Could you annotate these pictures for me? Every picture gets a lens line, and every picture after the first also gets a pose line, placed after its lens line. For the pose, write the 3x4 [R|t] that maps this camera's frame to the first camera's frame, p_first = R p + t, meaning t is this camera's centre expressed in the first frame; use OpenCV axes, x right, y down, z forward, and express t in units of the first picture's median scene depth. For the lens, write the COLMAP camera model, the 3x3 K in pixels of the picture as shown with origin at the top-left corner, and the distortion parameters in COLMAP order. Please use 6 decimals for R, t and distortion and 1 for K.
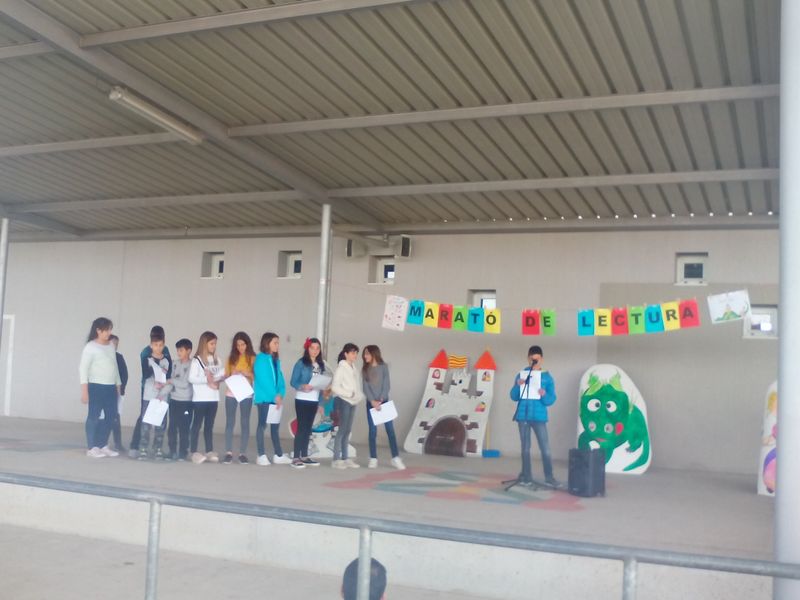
lens RADIAL K [[910.5, 0, 398.6], [0, 910.5, 302.0], [0, 0, 1]] dist [-0.012524, -0.168105]
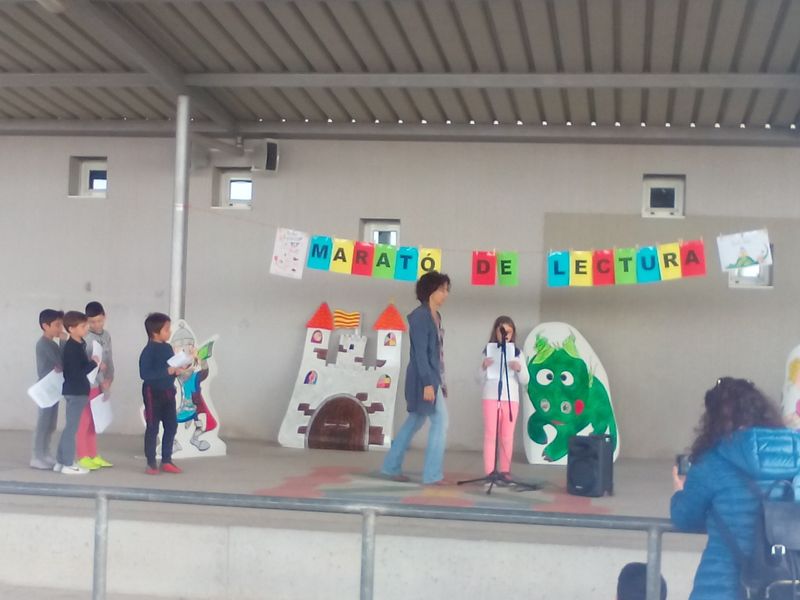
lens RADIAL K [[1386.9, 0, 397.1], [0, 1386.9, 302.4], [0, 0, 1]] dist [-0.001231, -0.182478]
pose [[0.969574, -0.005232, 0.244741, -0.183609], [-0.010067, 0.998074, 0.061216, -0.016891], [-0.244589, -0.061817, 0.967654, -0.074345]]
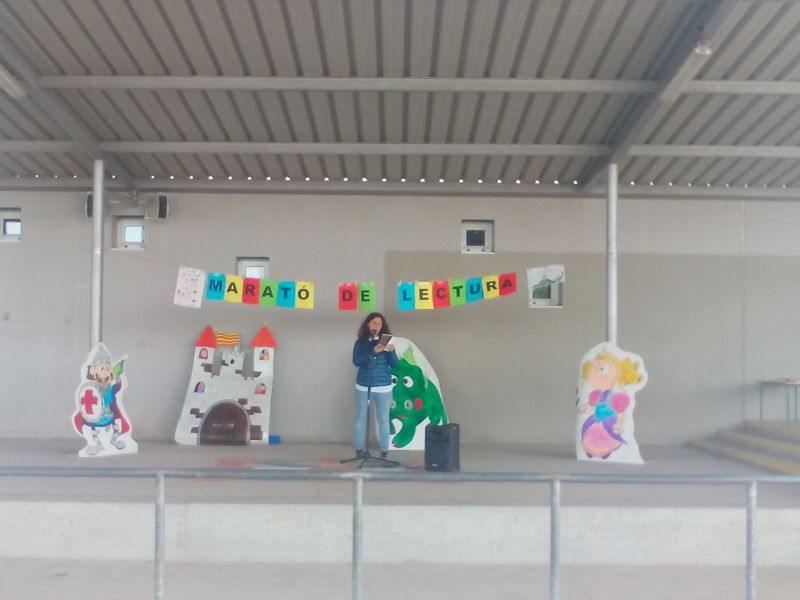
lens RADIAL K [[1200.5, 0, 397.0], [0, 1200.5, 301.3], [0, 0, 1]] dist [0.002053, -0.226775]
pose [[0.916275, -0.018603, 0.400117, -0.279202], [0.000296, 0.998952, 0.045767, -0.027223], [-0.400550, -0.041816, 0.915320, -0.145651]]
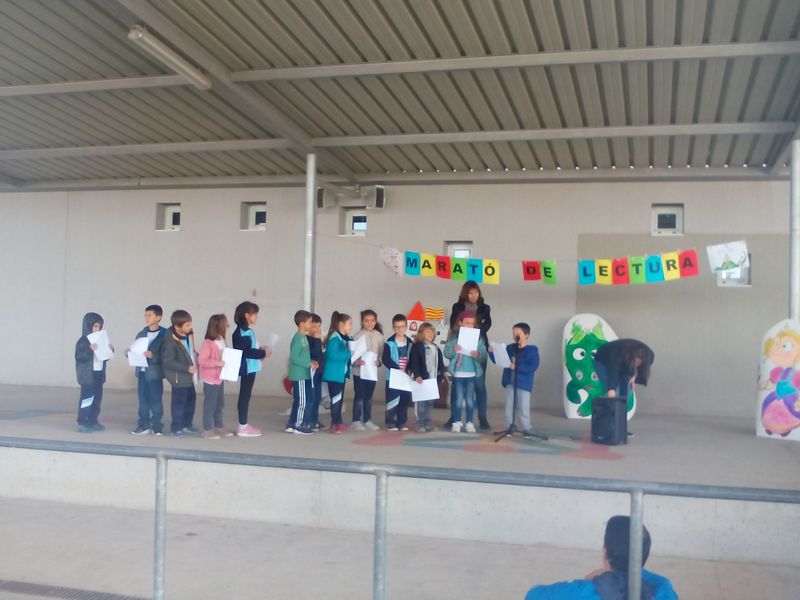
lens RADIAL K [[910.5, 0, 398.6], [0, 910.5, 302.0], [0, 0, 1]] dist [-0.012524, -0.168105]
pose [[0.990214, -0.016324, 0.138597, -0.125691], [0.008613, 0.998391, 0.056056, -0.003536], [-0.139289, -0.054313, 0.988761, 0.024404]]
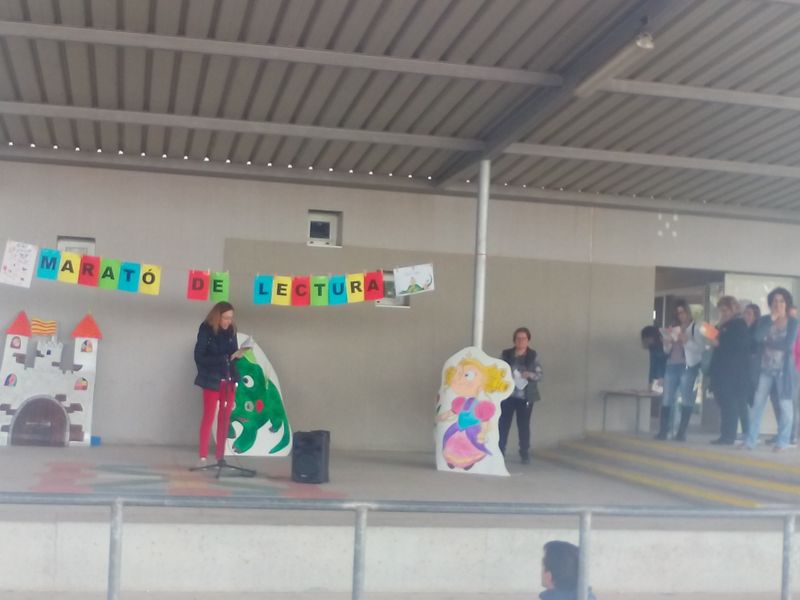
lens RADIAL K [[1200.5, 0, 397.0], [0, 1200.5, 301.3], [0, 0, 1]] dist [0.002053, -0.226775]
pose [[0.809458, 0.018597, 0.586883, -0.332383], [-0.054436, 0.997571, 0.043471, -0.020831], [-0.584648, -0.067136, 0.808504, -0.018262]]
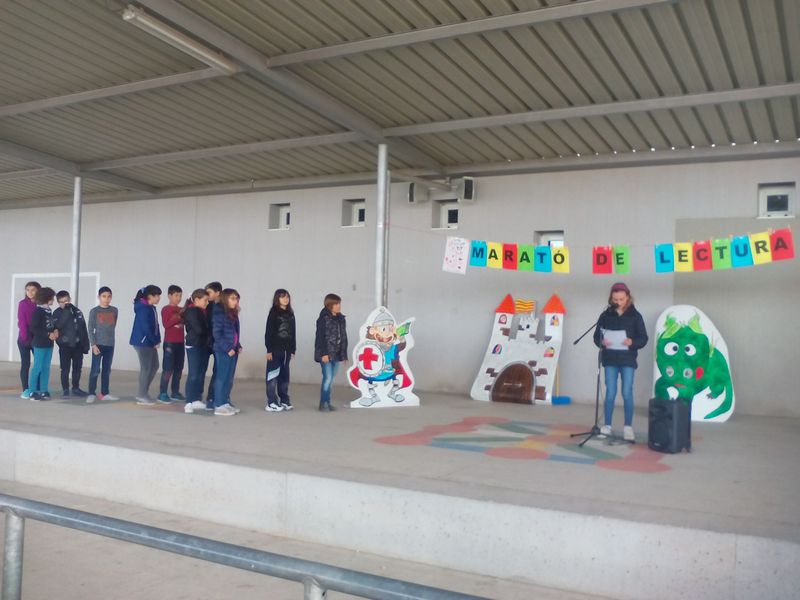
lens RADIAL K [[798.5, 0, 397.7], [0, 798.5, 301.9], [0, 0, 1]] dist [-0.021284, -0.111956]
pose [[0.994518, -0.021159, -0.102402, 0.019507], [0.026327, 0.998433, 0.049380, 0.017480], [0.101197, -0.051805, 0.993517, 0.160976]]
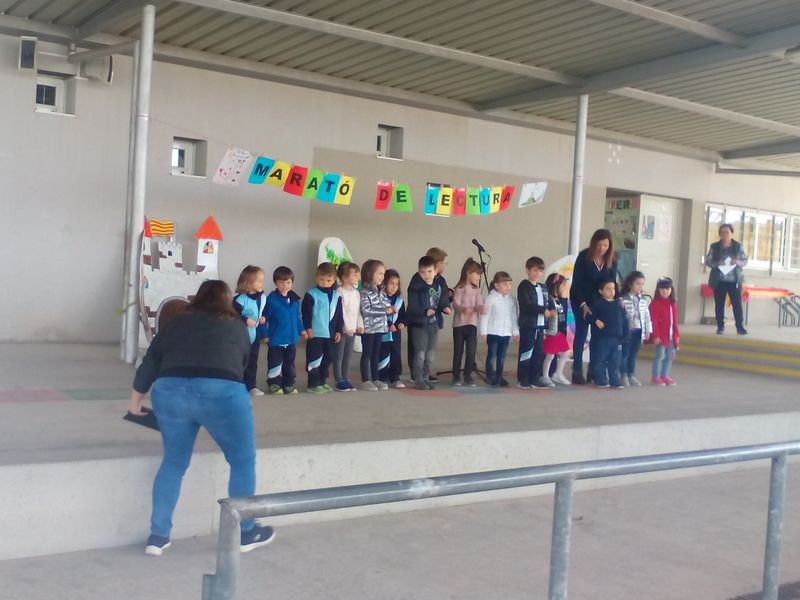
lens RADIAL K [[1030.9, 0, 399.1], [0, 1030.9, 302.2], [0, 0, 1]] dist [-0.017939, -0.241447]
pose [[0.492547, -0.047835, 0.868970, -0.679603], [-0.105280, 0.987880, 0.114055, 0.007311], [-0.863894, -0.147663, 0.481541, 0.435905]]
